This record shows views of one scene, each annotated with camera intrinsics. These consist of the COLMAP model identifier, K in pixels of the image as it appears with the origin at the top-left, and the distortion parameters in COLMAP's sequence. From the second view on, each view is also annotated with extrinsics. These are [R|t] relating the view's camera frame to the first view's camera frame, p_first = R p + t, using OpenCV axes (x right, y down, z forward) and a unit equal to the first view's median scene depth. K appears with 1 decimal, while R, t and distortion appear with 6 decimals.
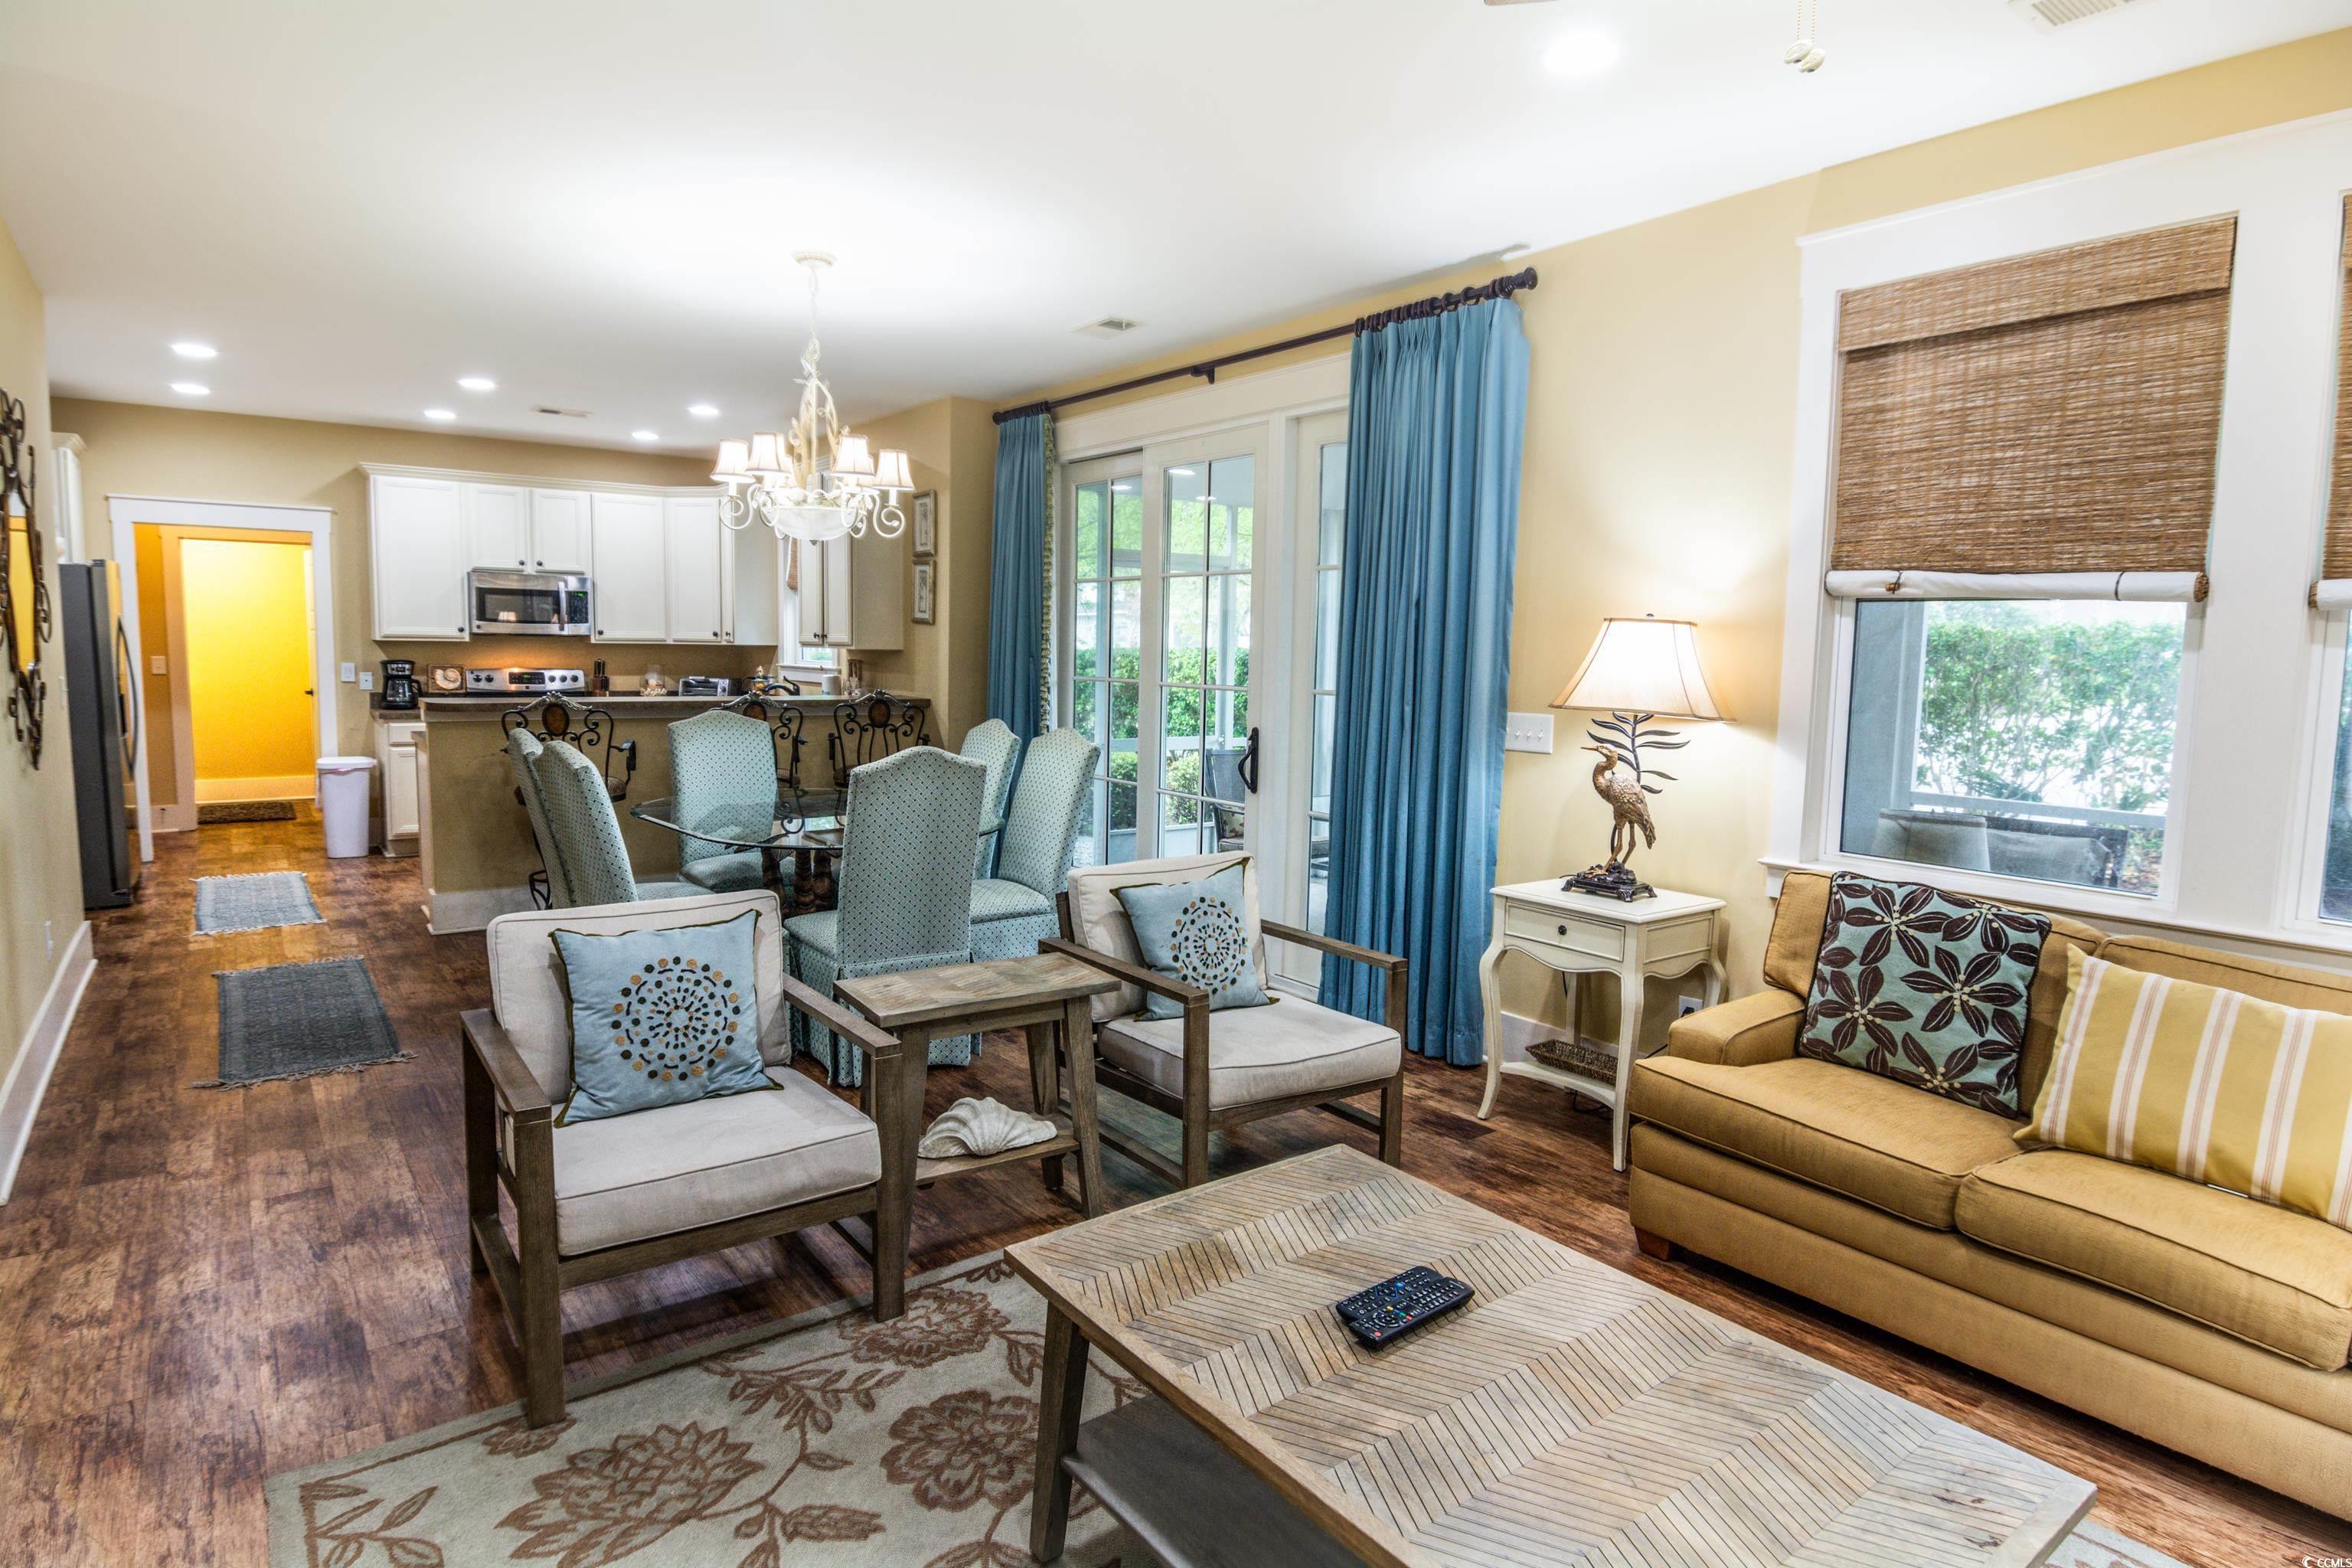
lens RADIAL K [[1249.4, 0, 1166.7], [0, 1249.4, 774.1], [0, 0, 1]] dist [-0.011857, -0.006689]
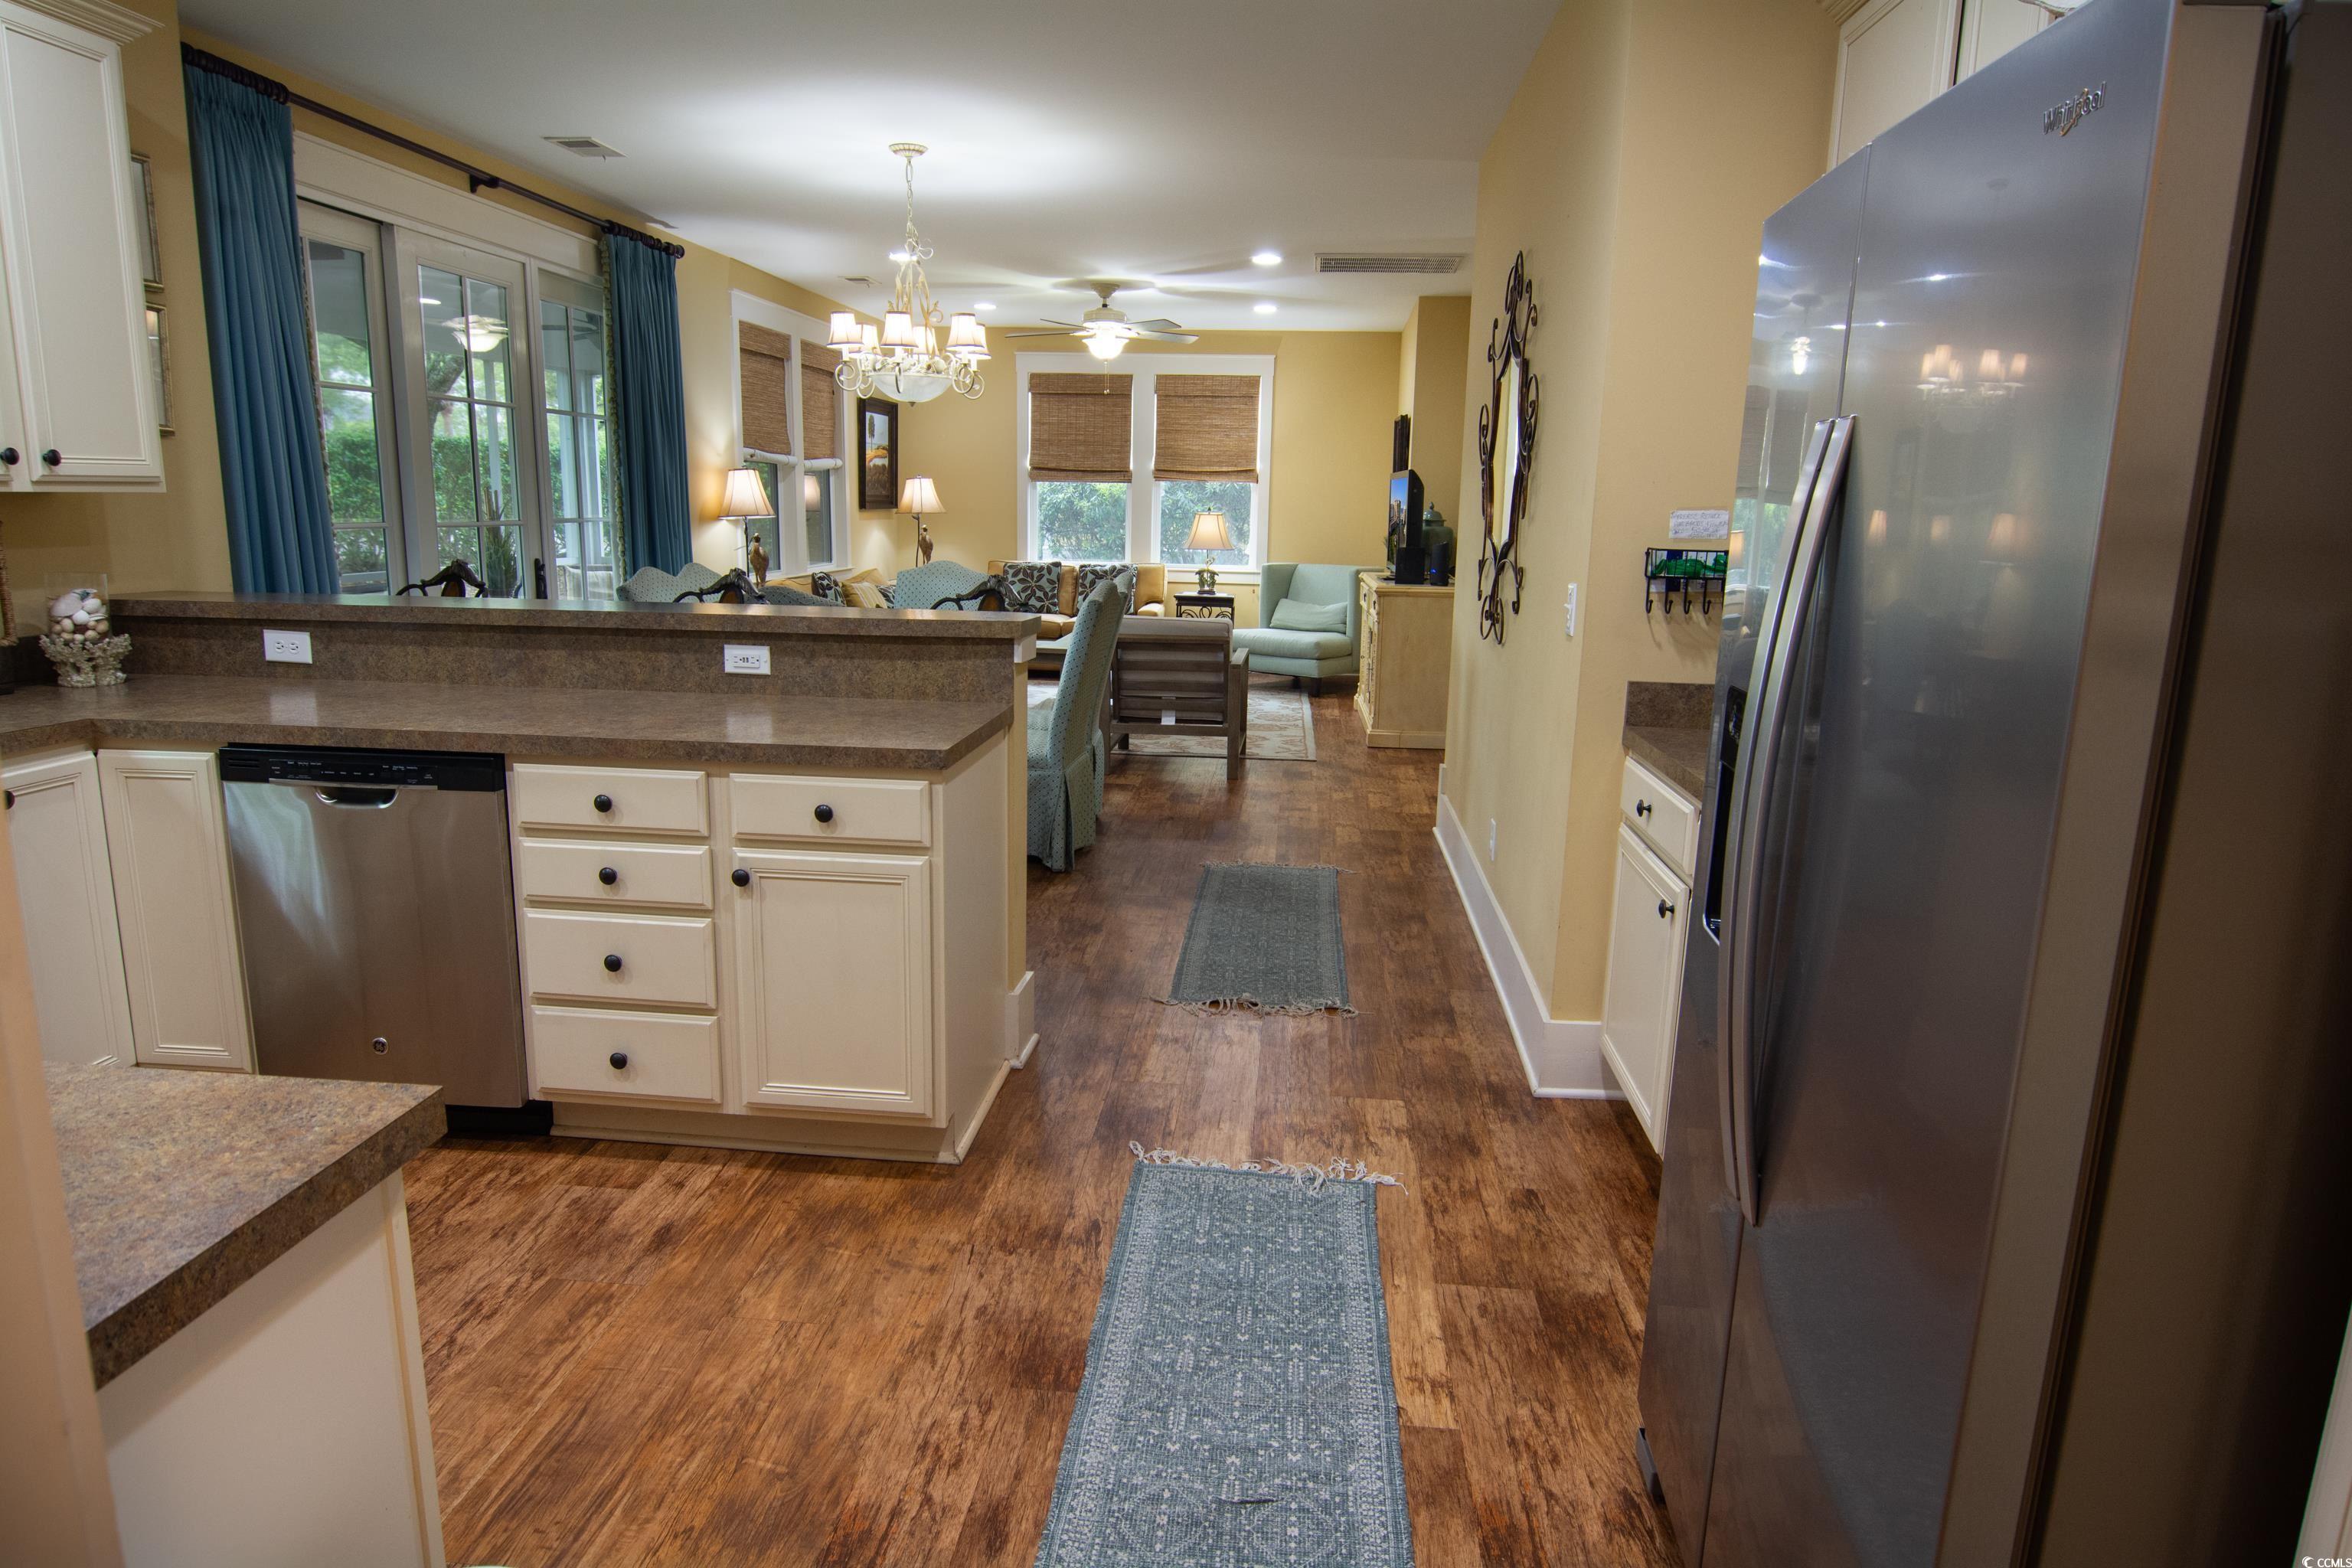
lens RADIAL K [[1402.5, 0, 1166.3], [0, 1402.5, 774.0], [0, 0, 1]] dist [-0.000216, -0.015366]
pose [[-0.733872, -0.163456, 0.659328, -1.641800], [0.034824, 0.960288, 0.276829, -0.249599], [-0.678395, 0.226117, -0.699036, 2.196505]]
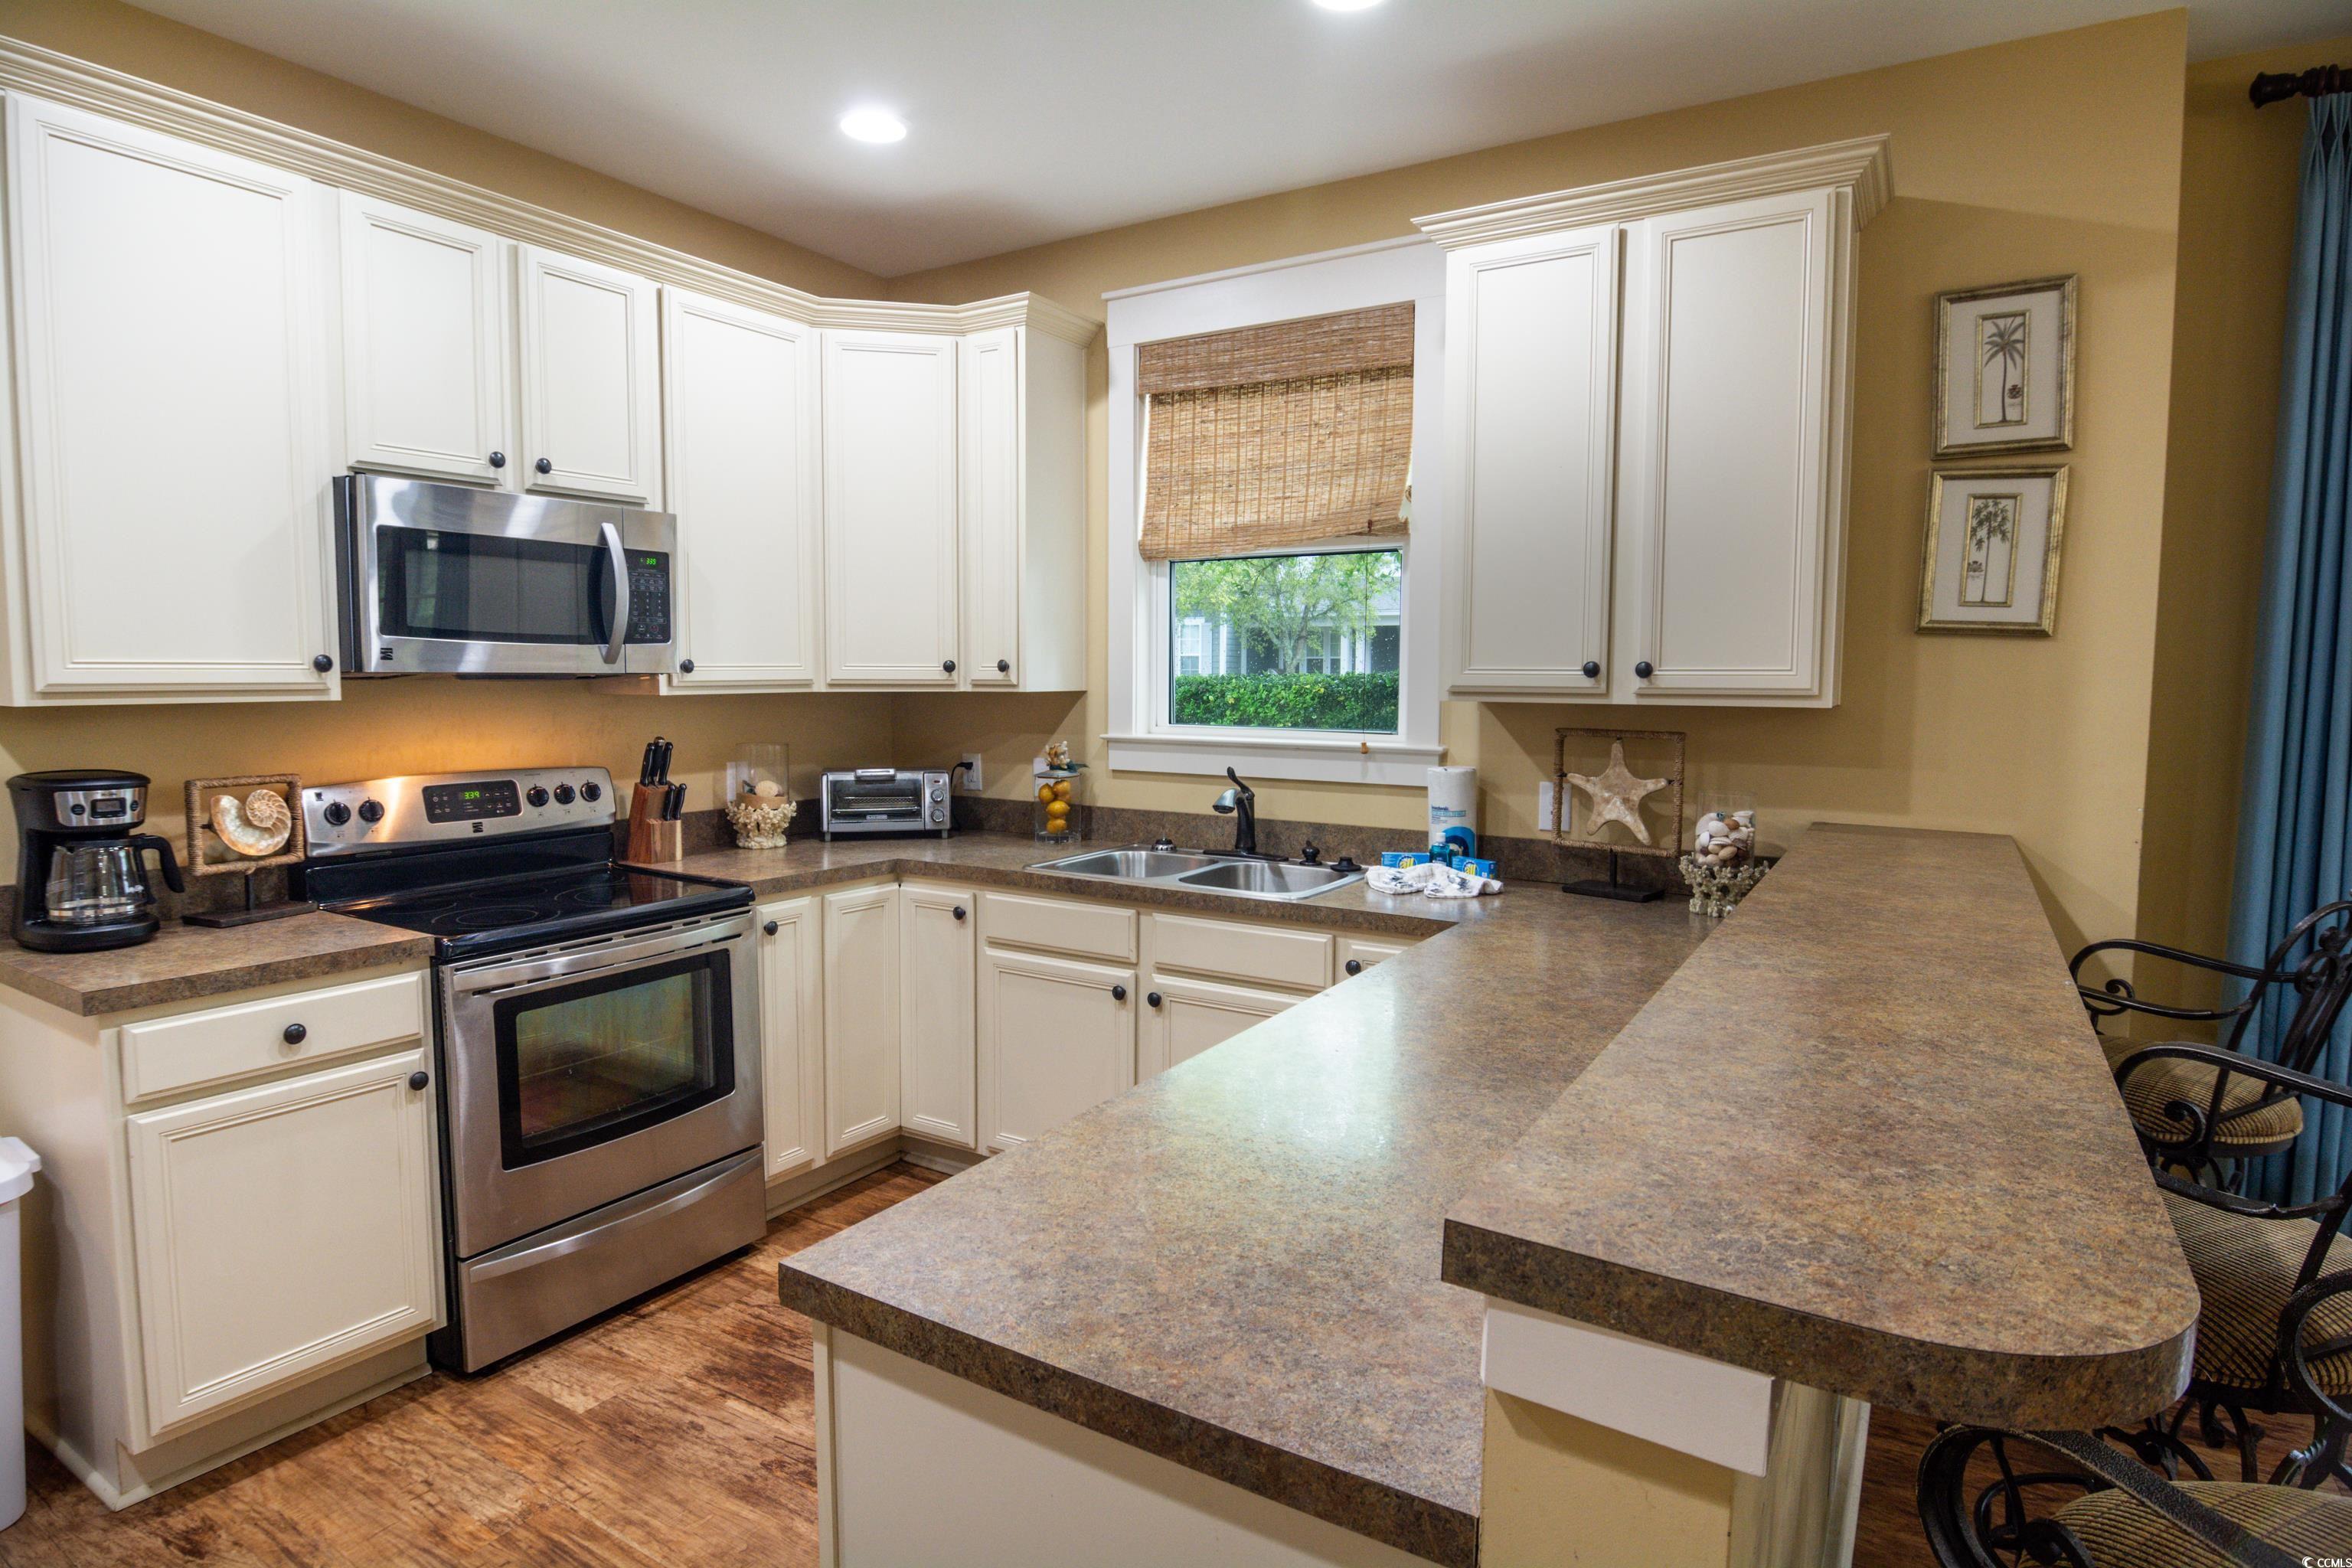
lens RADIAL K [[1262.0, 0, 1166.8], [0, 1262.0, 771.2], [0, 0, 1]] dist [-0.024186, -0.003404]
pose [[0.933660, -0.043255, 0.355539, -1.079096], [0.049798, 0.998716, -0.009267, -0.171010], [-0.354682, 0.026357, 0.934616, 1.429363]]
